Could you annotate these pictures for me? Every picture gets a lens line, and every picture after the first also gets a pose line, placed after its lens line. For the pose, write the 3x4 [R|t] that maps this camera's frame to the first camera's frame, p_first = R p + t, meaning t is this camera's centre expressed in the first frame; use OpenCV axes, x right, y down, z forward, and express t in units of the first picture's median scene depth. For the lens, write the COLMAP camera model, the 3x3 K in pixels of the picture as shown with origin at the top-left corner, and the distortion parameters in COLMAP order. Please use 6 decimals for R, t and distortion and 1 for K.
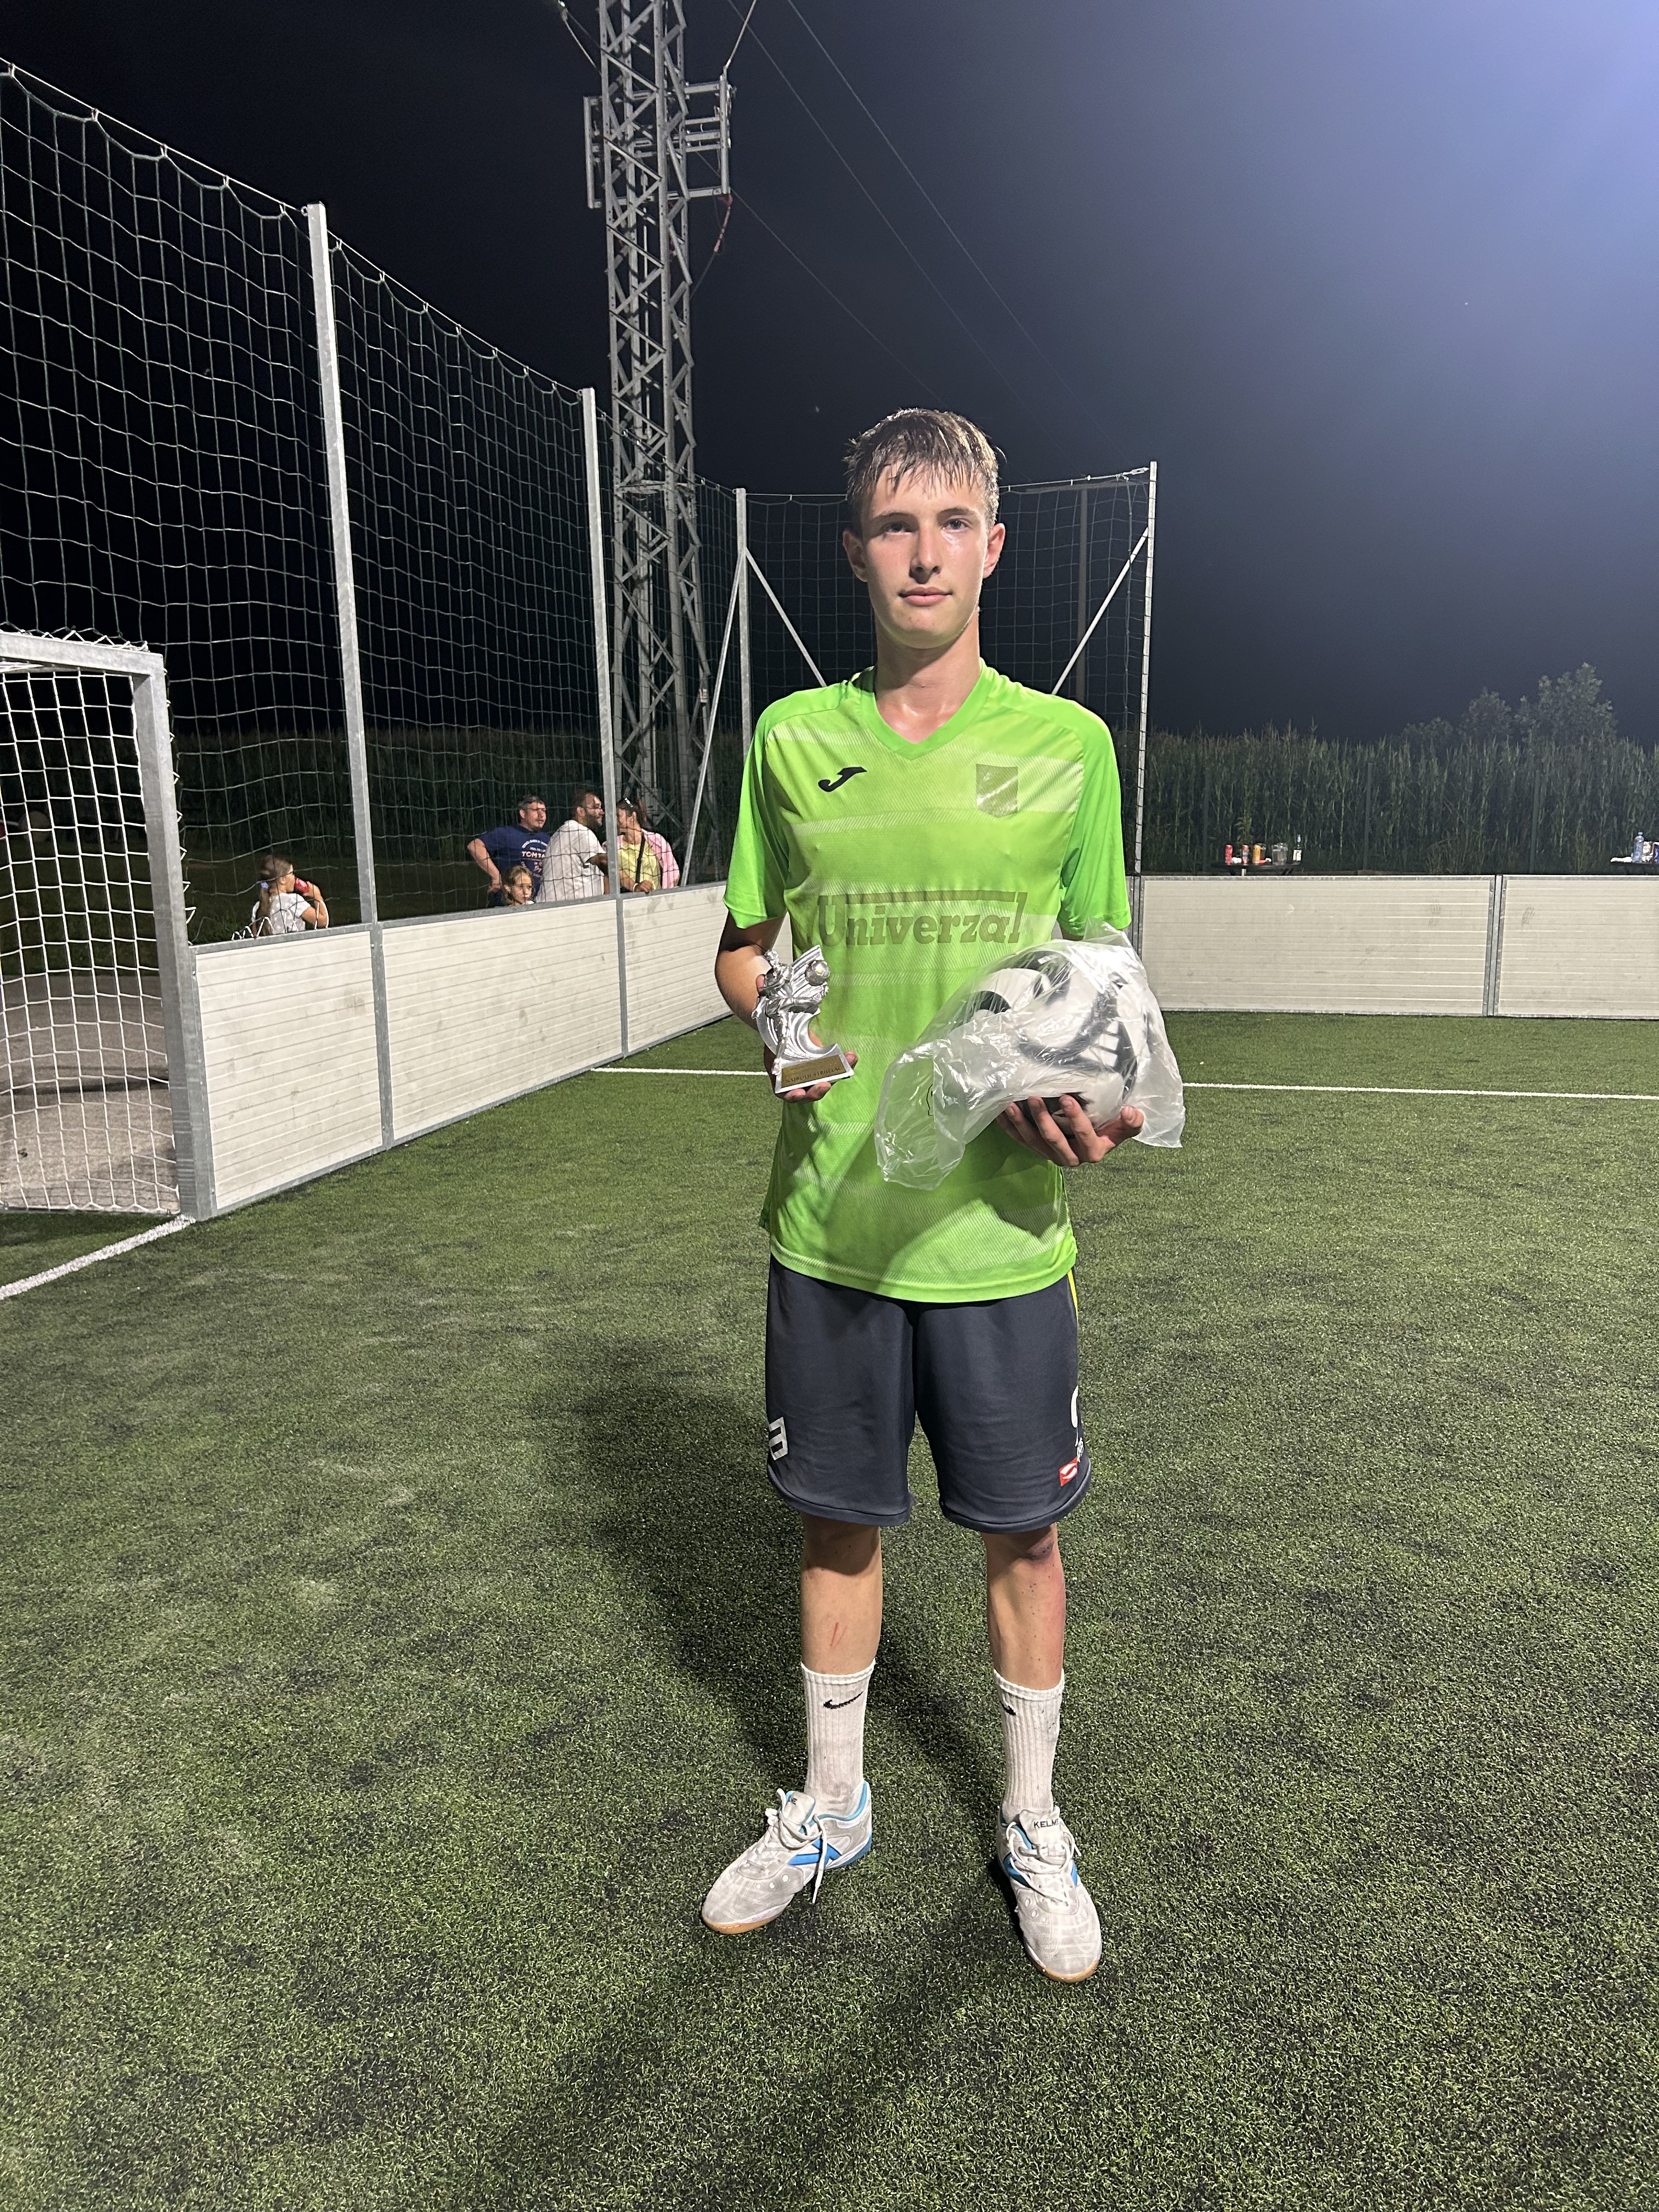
lens RADIAL K [[1698.0, 0, 829.5], [0, 1698.0, 1106.0], [0, 0, 1]] dist [0.046114, -0.009328]
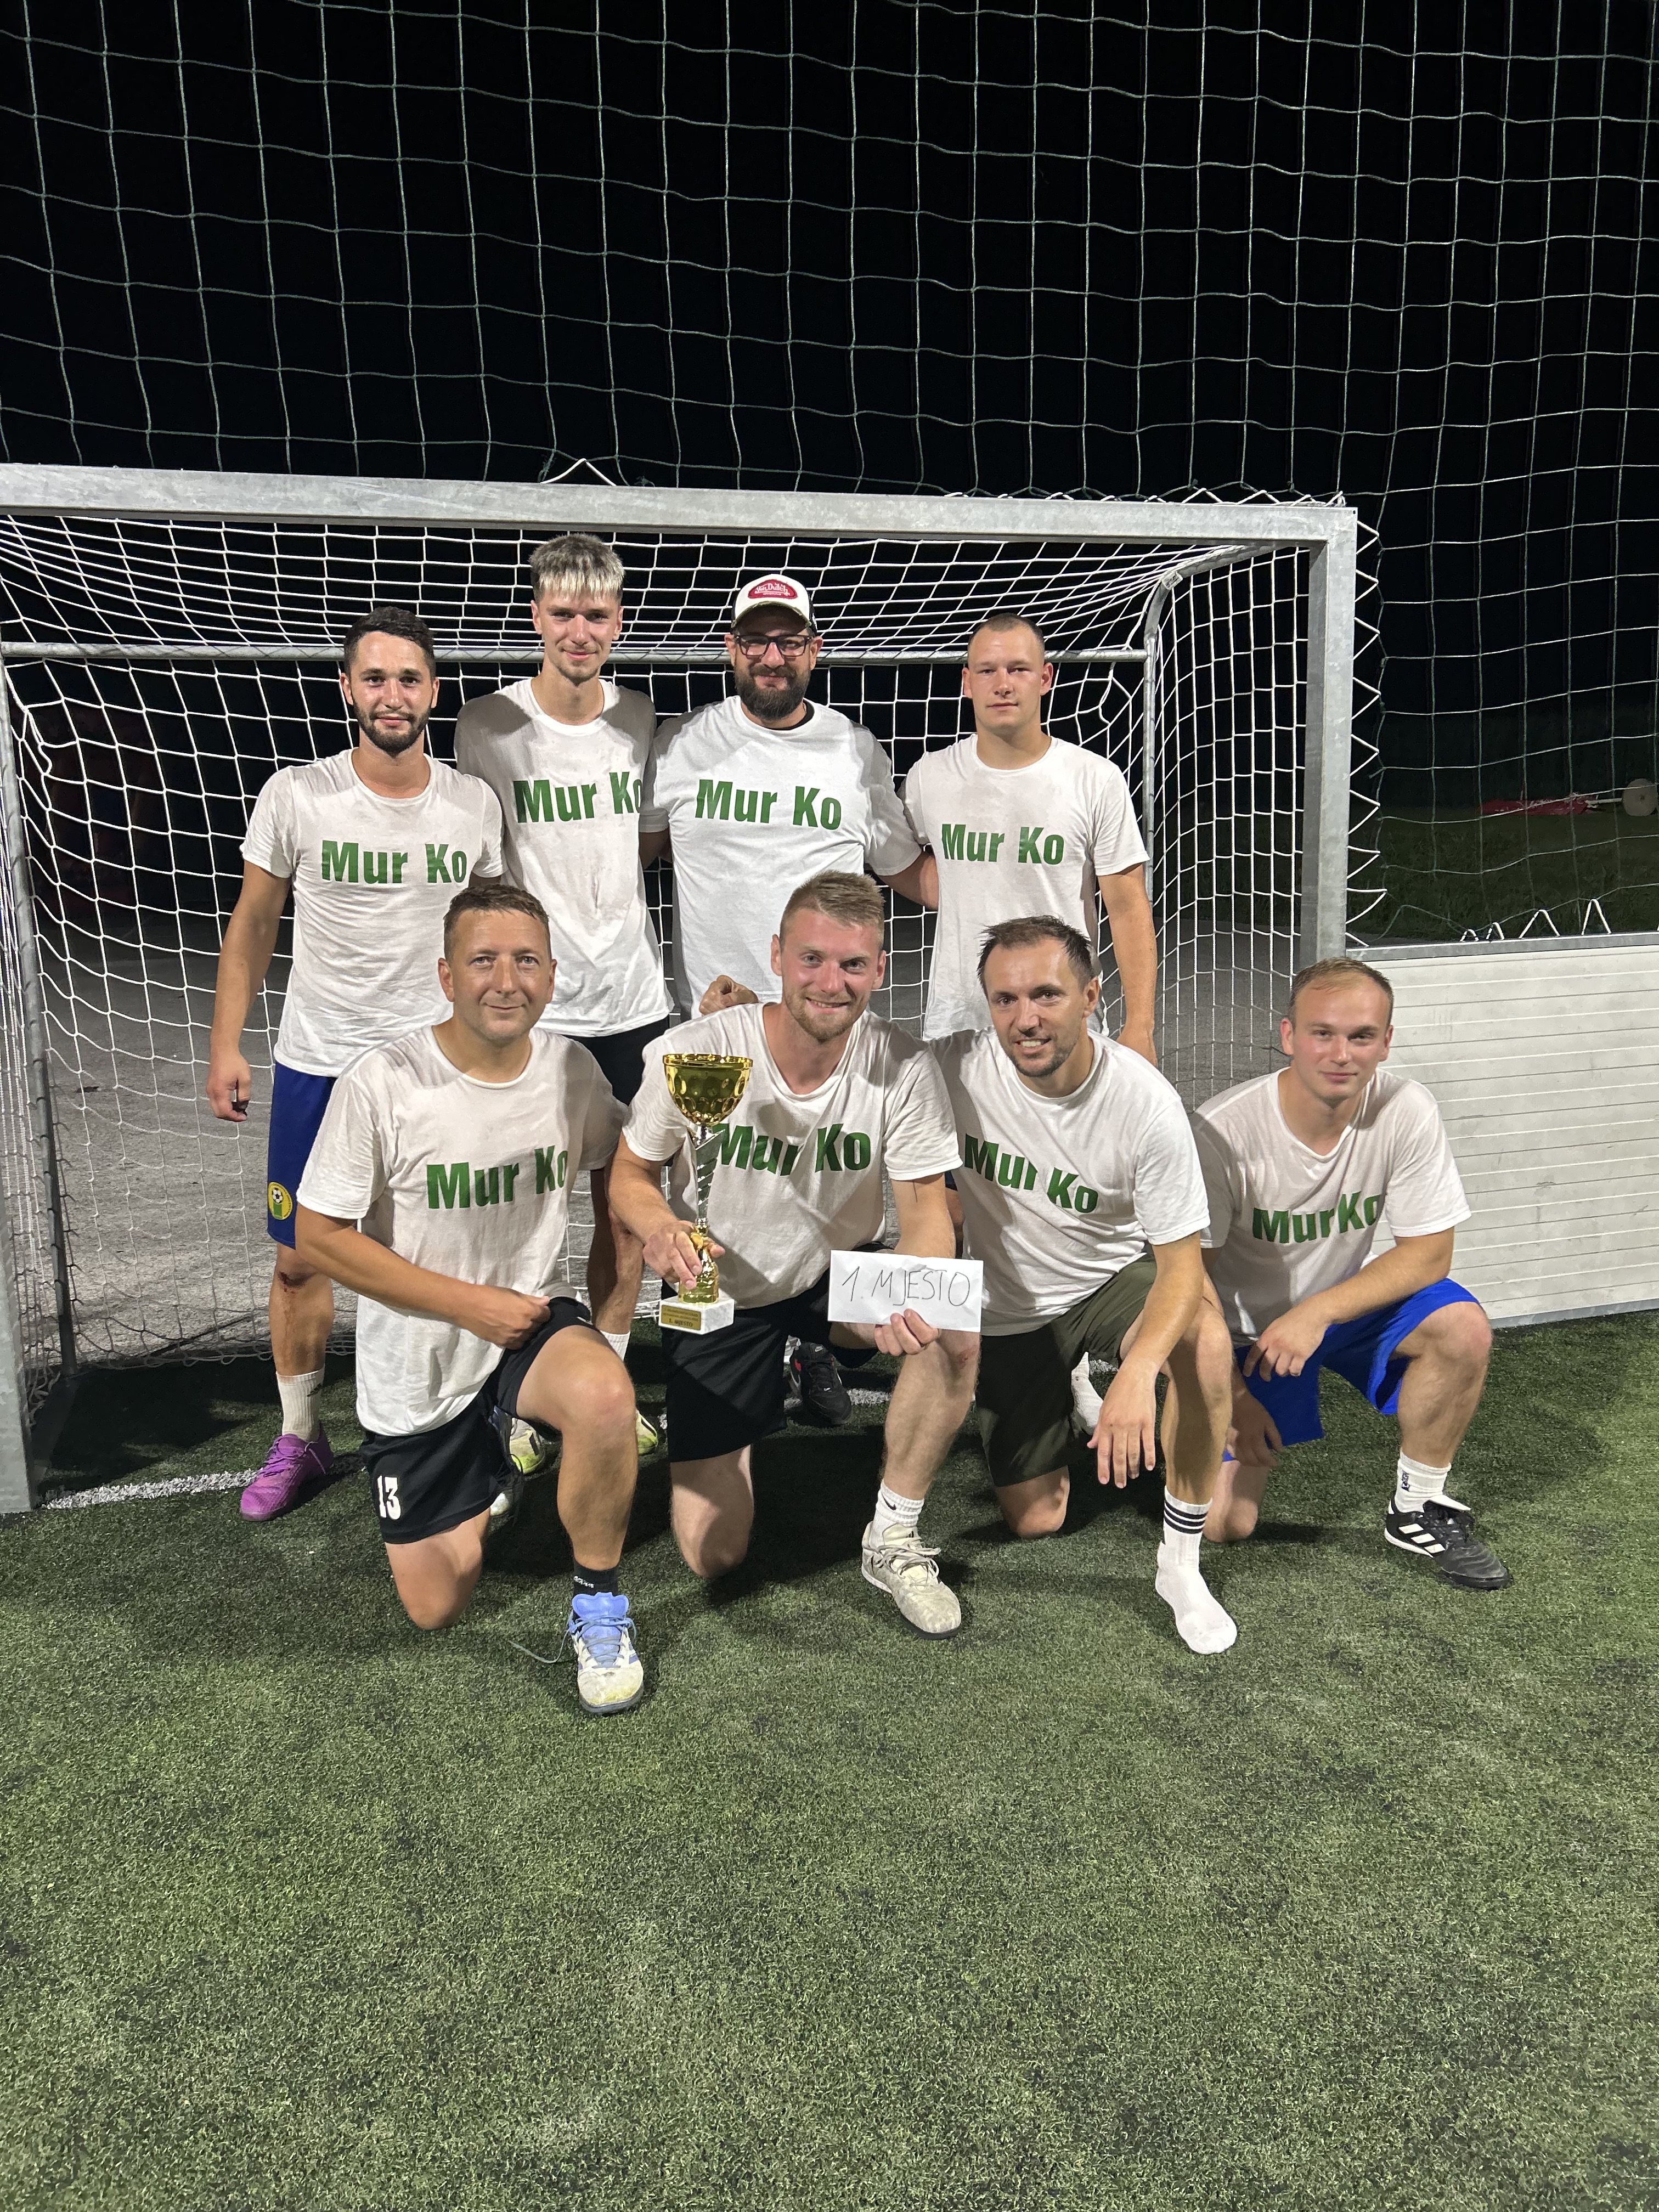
lens RADIAL K [[1698.0, 0, 829.5], [0, 1698.0, 1106.0], [0, 0, 1]] dist [0.046114, -0.009328]
pose [[0.495719, 0.179978, -0.849629, 0.090764], [-0.138131, 0.982178, 0.127463, -0.076963], [0.857428, 0.054174, 0.511745, 0.412454]]
